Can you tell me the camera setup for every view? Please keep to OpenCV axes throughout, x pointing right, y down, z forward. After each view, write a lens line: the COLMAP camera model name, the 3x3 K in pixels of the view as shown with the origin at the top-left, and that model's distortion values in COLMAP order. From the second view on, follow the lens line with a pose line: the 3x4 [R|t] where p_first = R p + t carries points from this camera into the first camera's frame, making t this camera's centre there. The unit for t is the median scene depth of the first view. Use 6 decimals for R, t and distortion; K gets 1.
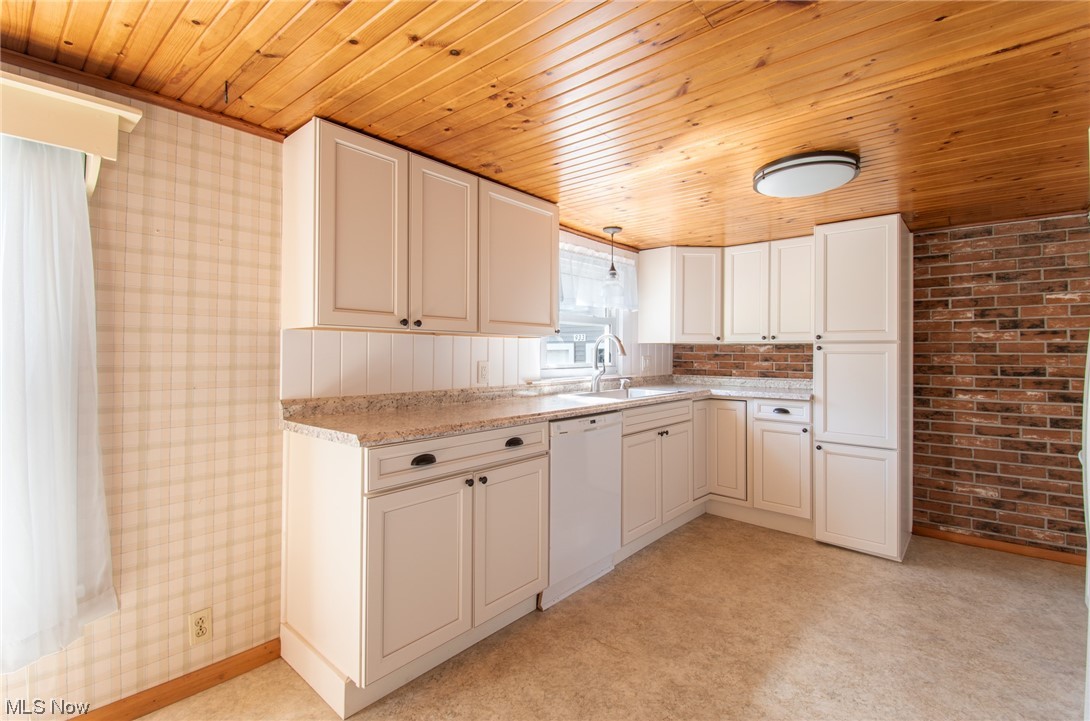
lens RADIAL K [[495.6, 0, 554.4], [0, 495.6, 346.0], [0, 0, 1]] dist [0.022342, -0.017994]
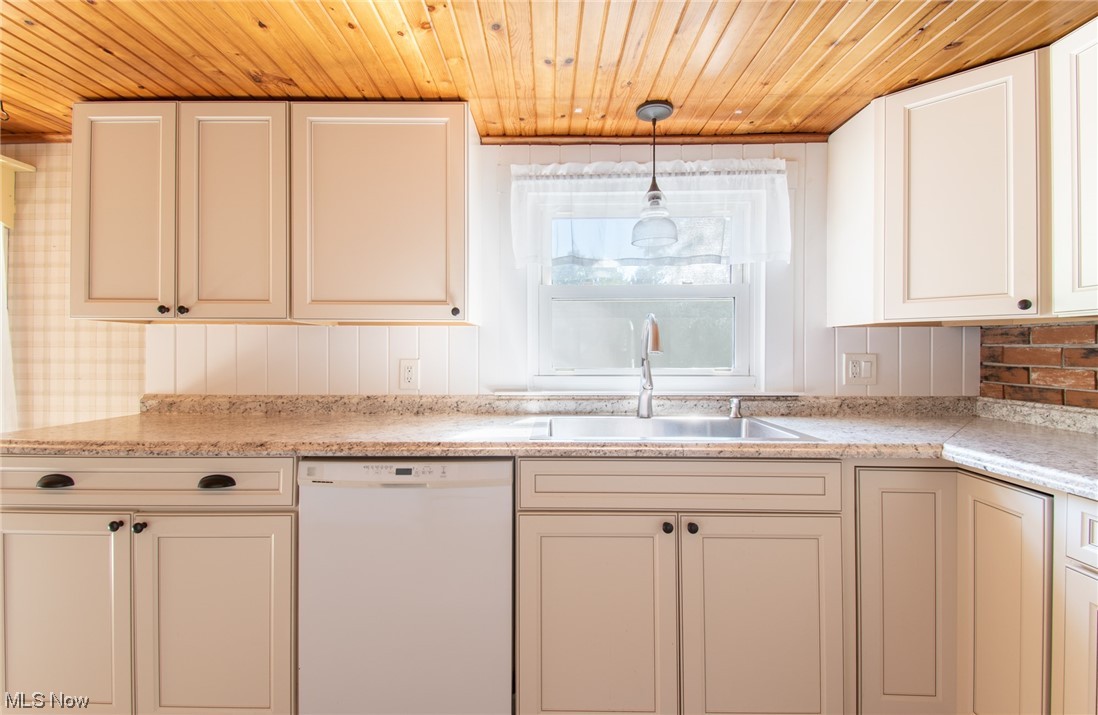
lens RADIAL K [[482.7, 0, 549.2], [0, 482.7, 348.7], [0, 0, 1]] dist [0.026478, -0.014340]
pose [[0.638505, -0.007003, -0.769585, 0.494827], [0.011757, 0.999931, 0.000656, 0.016253], [0.769527, -0.009467, 0.638544, 0.659708]]
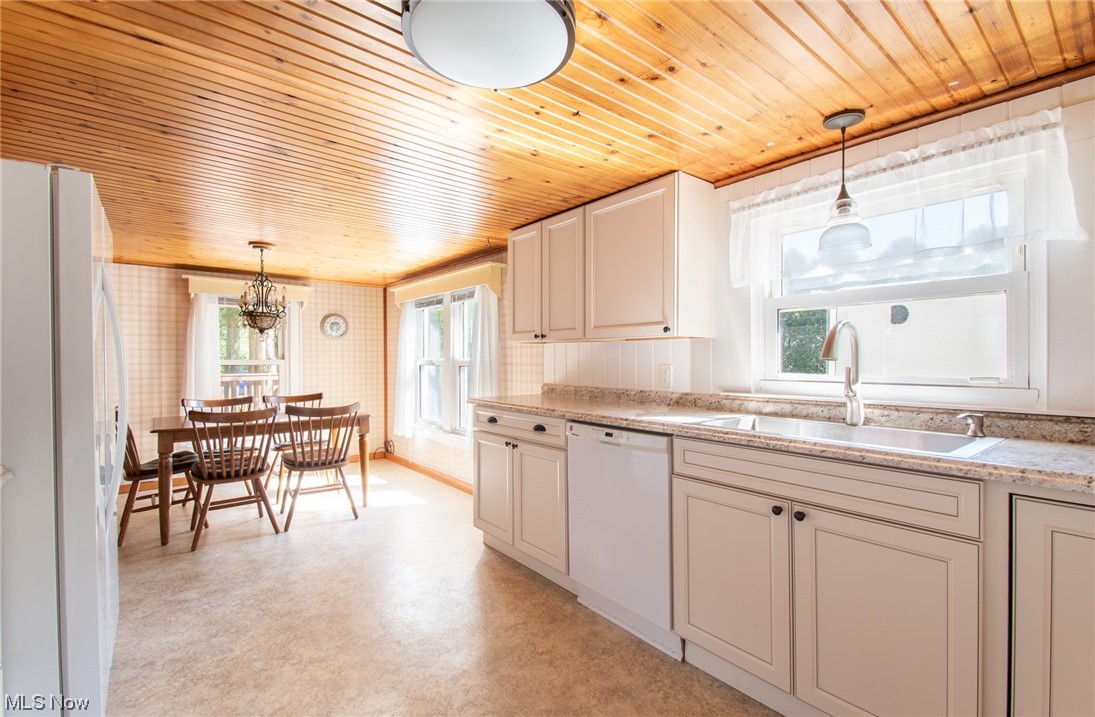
lens RADIAL K [[481.3, 0, 546.0], [0, 481.3, 360.8], [0, 0, 1]] dist [0.026478, -0.014340]
pose [[-0.187907, 0.001041, -0.982186, 0.773081], [0.014651, 0.999891, -0.001743, 0.020346], [0.982078, -0.014718, -0.187902, 0.883604]]
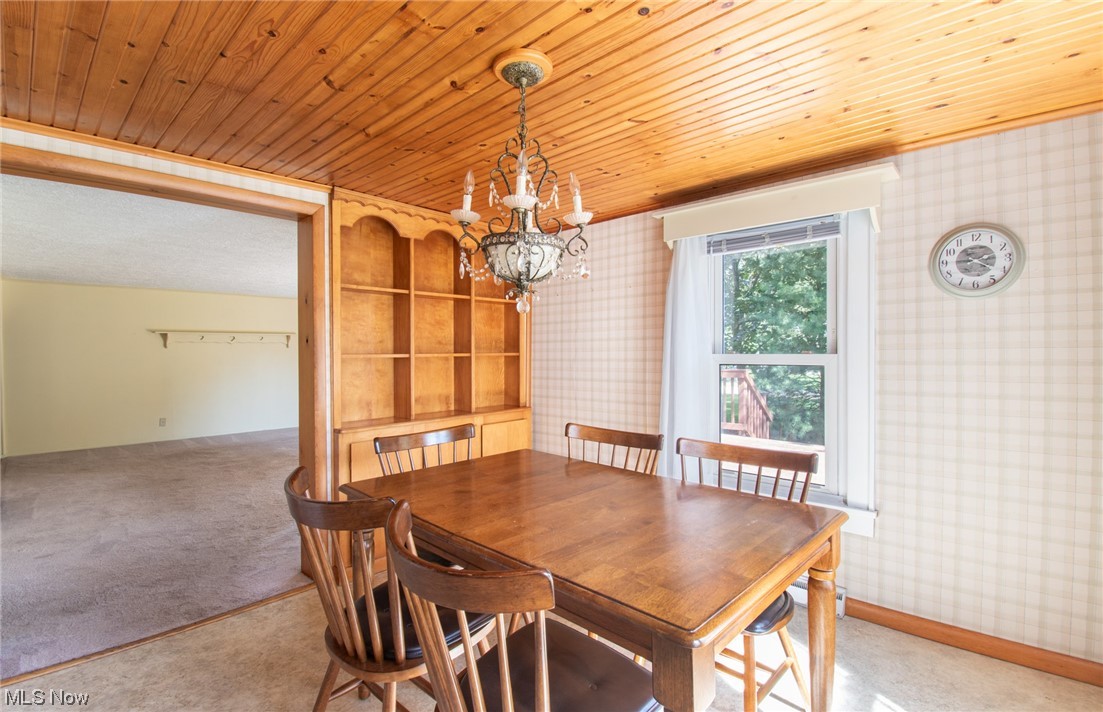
lens RADIAL K [[502.8, 0, 544.3], [0, 502.8, 354.5], [0, 0, 1]] dist [-0.002874, -0.004320]
pose [[-0.998199, 0.001091, 0.059980, -0.372446], [0.000600, 0.999966, -0.008217, 0.006089], [-0.059987, -0.008166, -0.998166, 0.439445]]
